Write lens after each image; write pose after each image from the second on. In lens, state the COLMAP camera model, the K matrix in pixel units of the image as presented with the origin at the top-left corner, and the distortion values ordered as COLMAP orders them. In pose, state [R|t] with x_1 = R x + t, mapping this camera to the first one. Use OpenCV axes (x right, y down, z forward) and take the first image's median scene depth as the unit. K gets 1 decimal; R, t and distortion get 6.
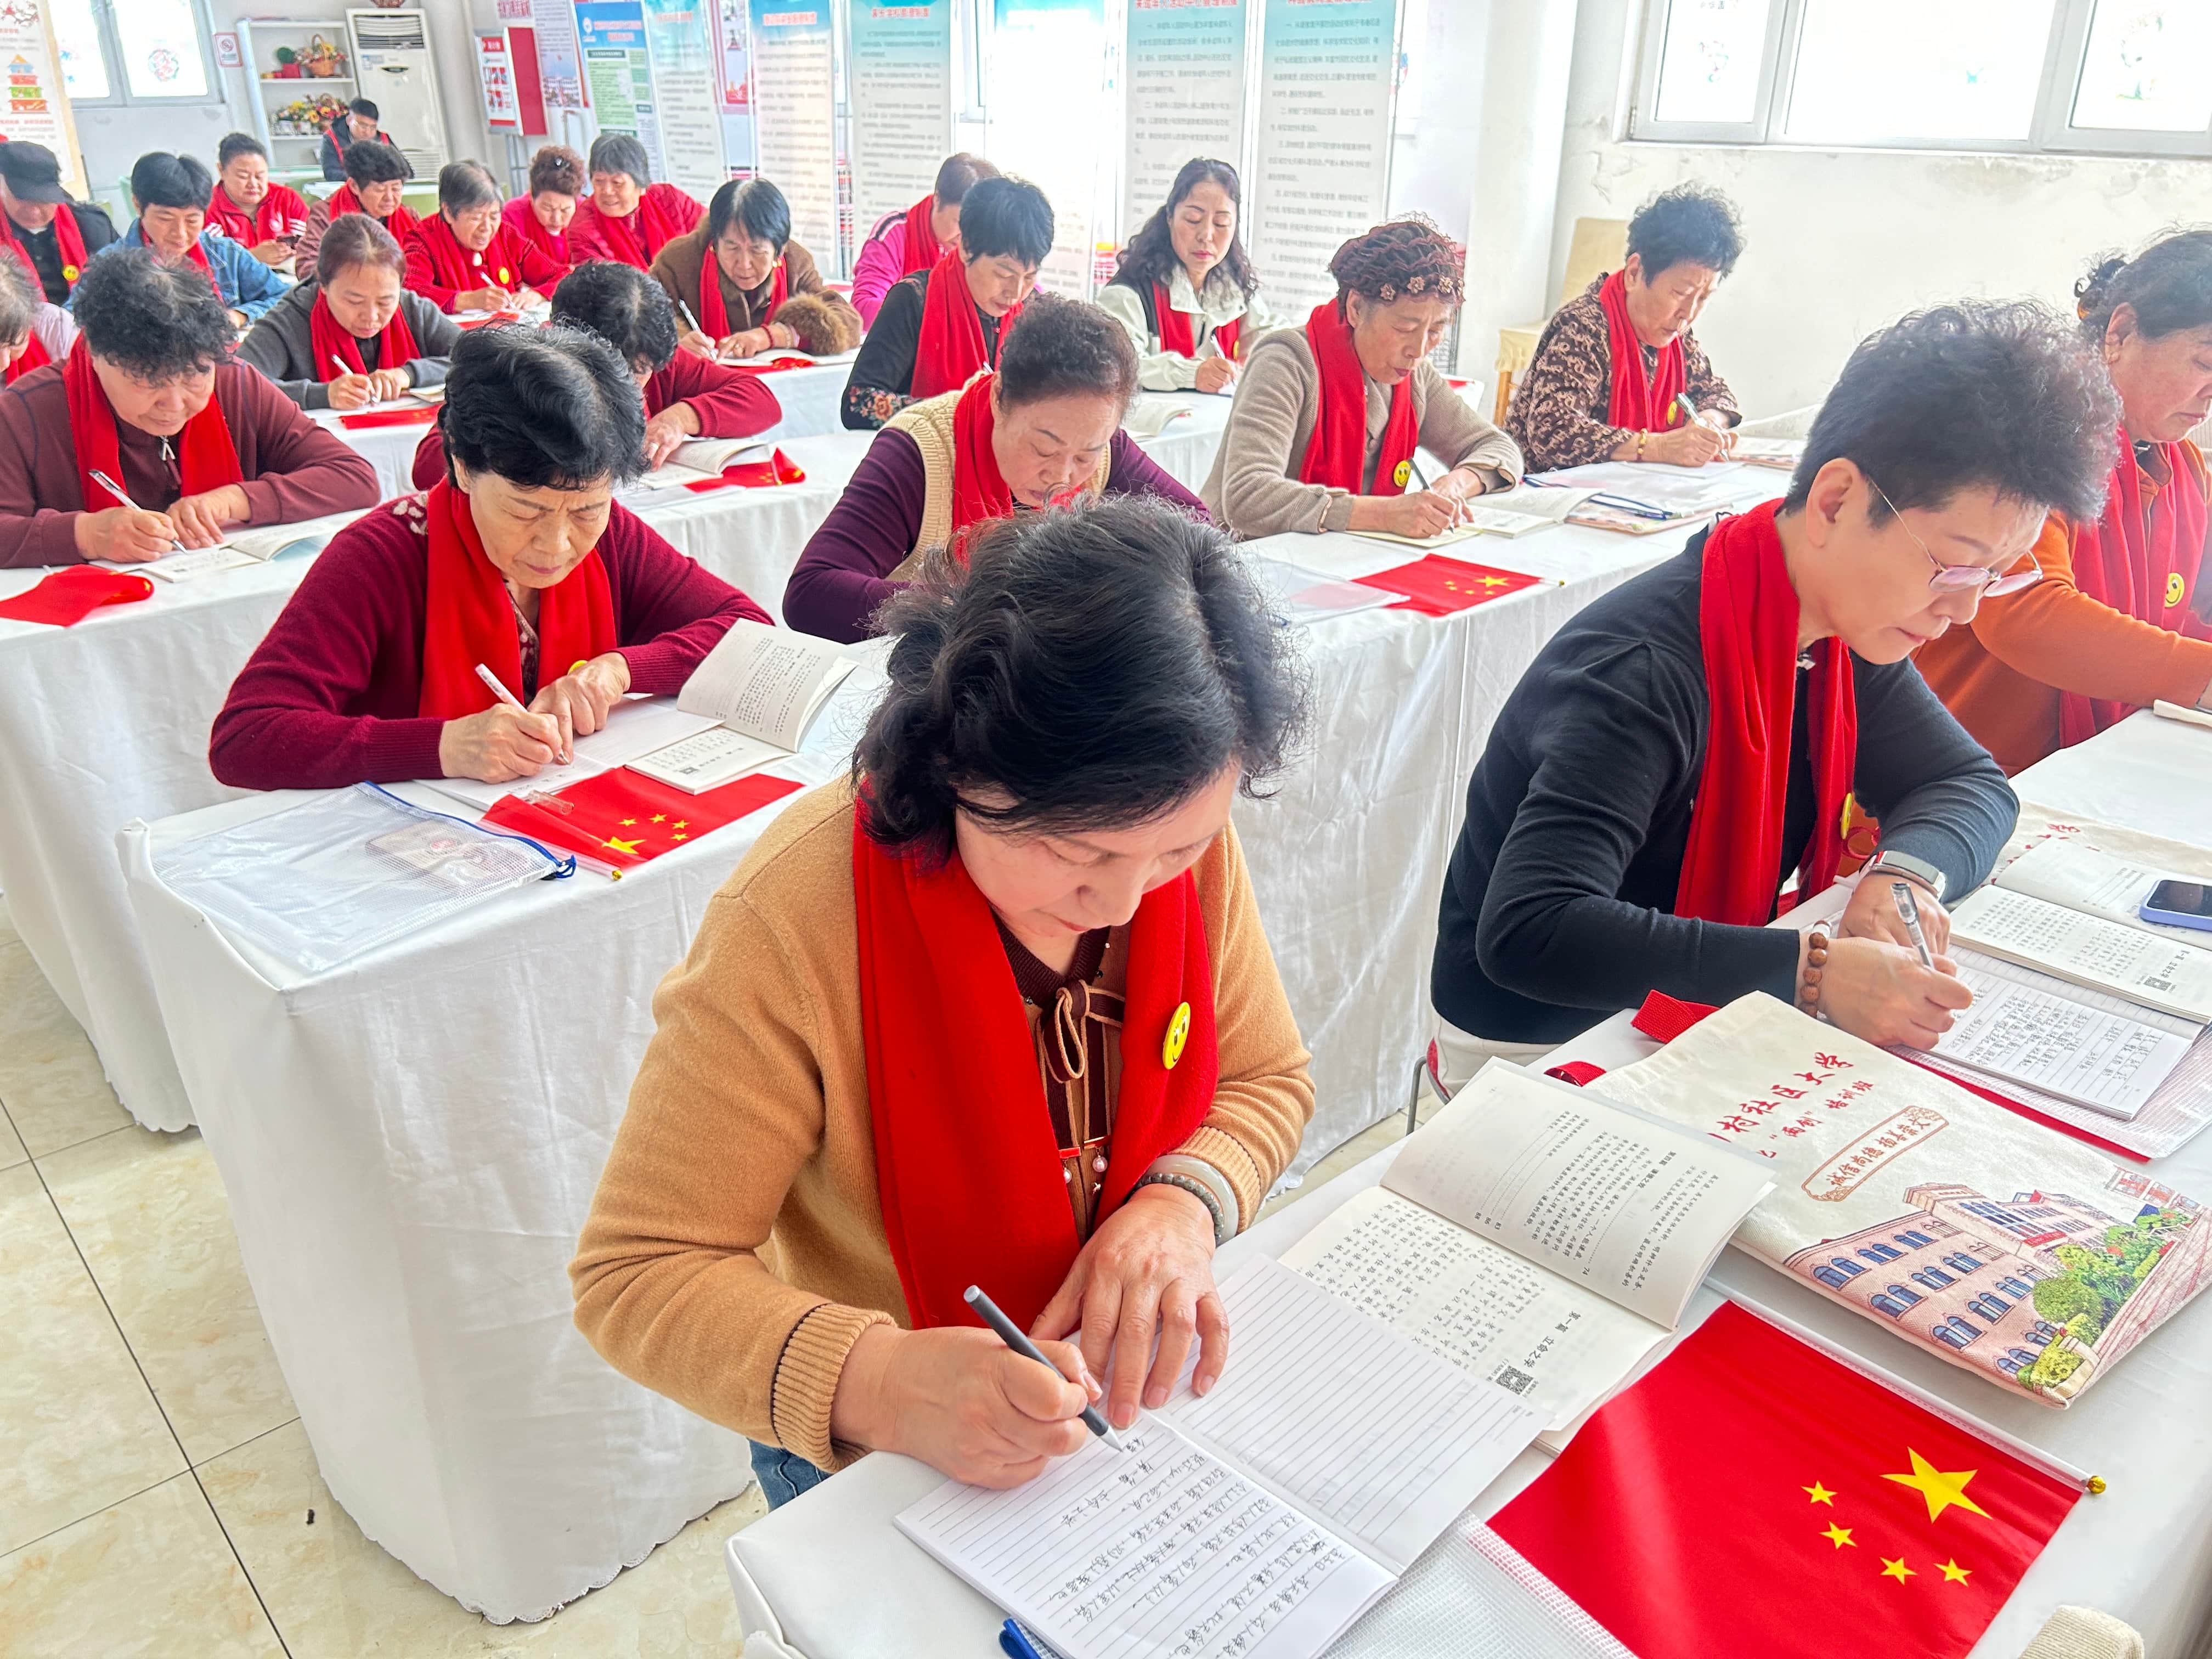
lens RADIAL K [[1667.4, 0, 1106.6], [0, 1667.4, 830.6], [0, 0, 1]] dist [0.057851, -0.062408]
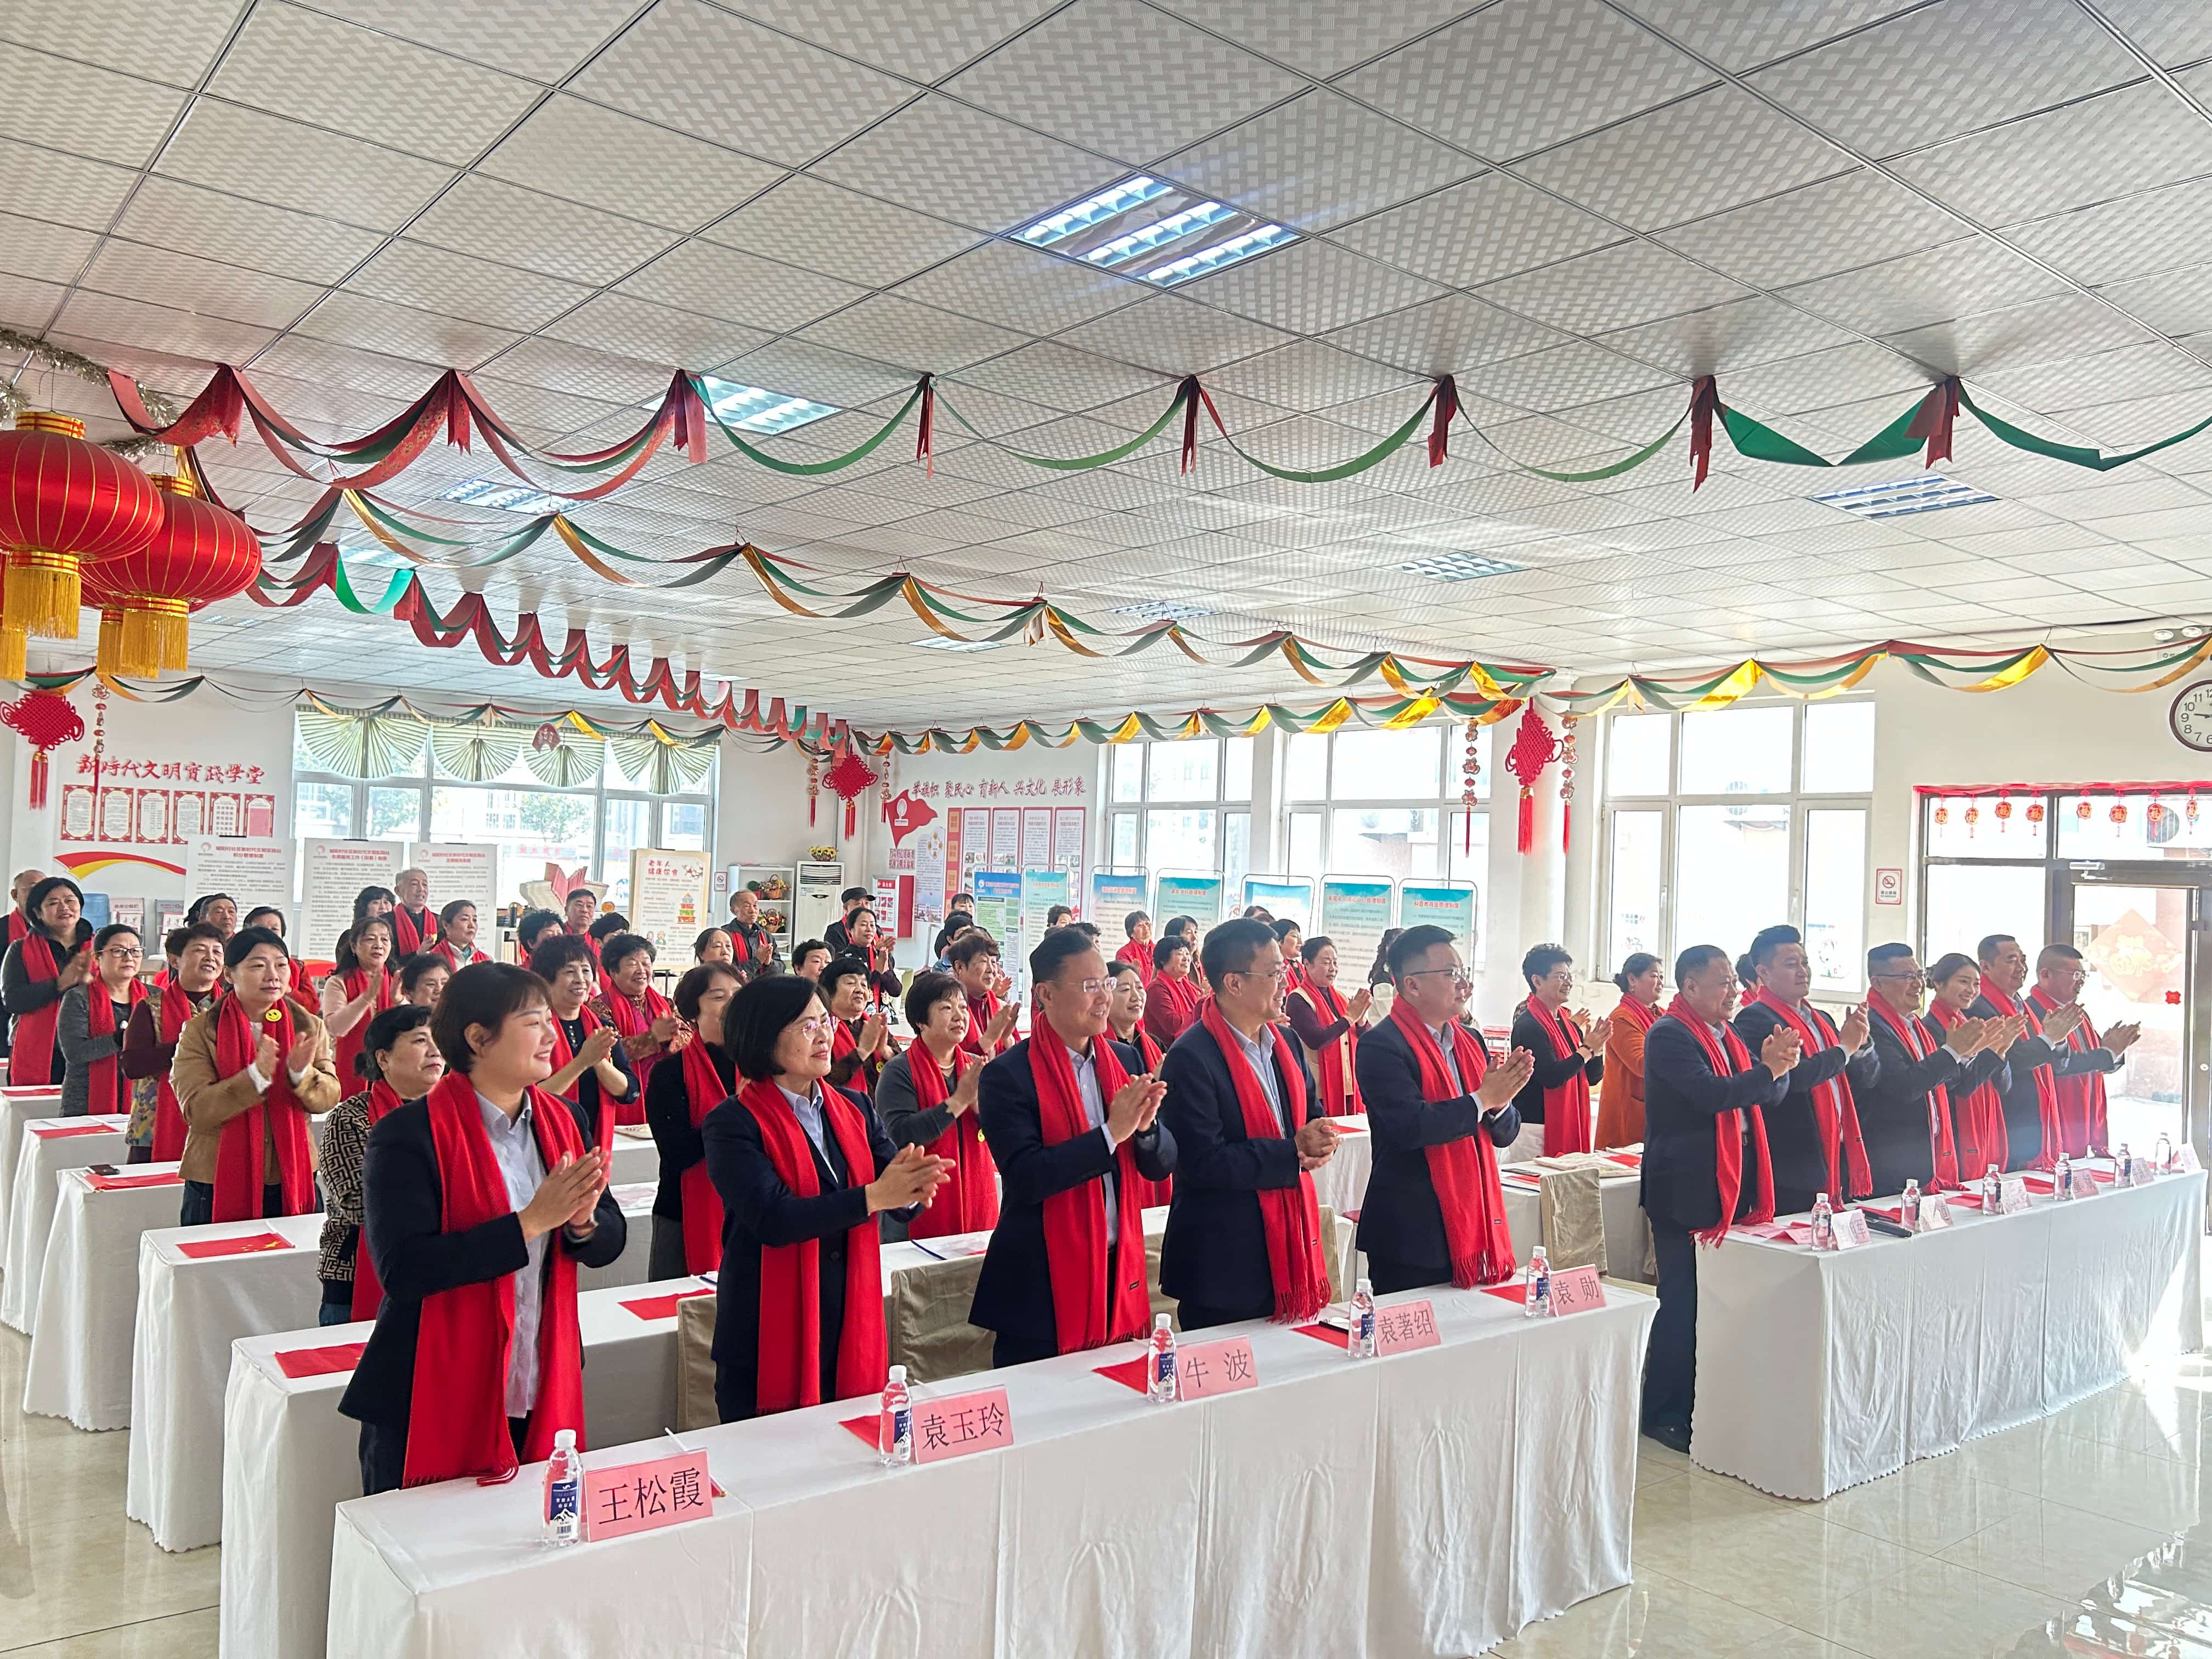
lens RADIAL K [[1667.4, 0, 1117.4], [0, 1667.4, 835.2], [0, 0, 1]] dist [0.057851, -0.062408]
pose [[0.997907, 0.037906, -0.052382, -0.071228], [-0.056869, 0.900040, -0.432080, 0.148229], [0.030767, 0.434155, 0.900313, -0.402485]]
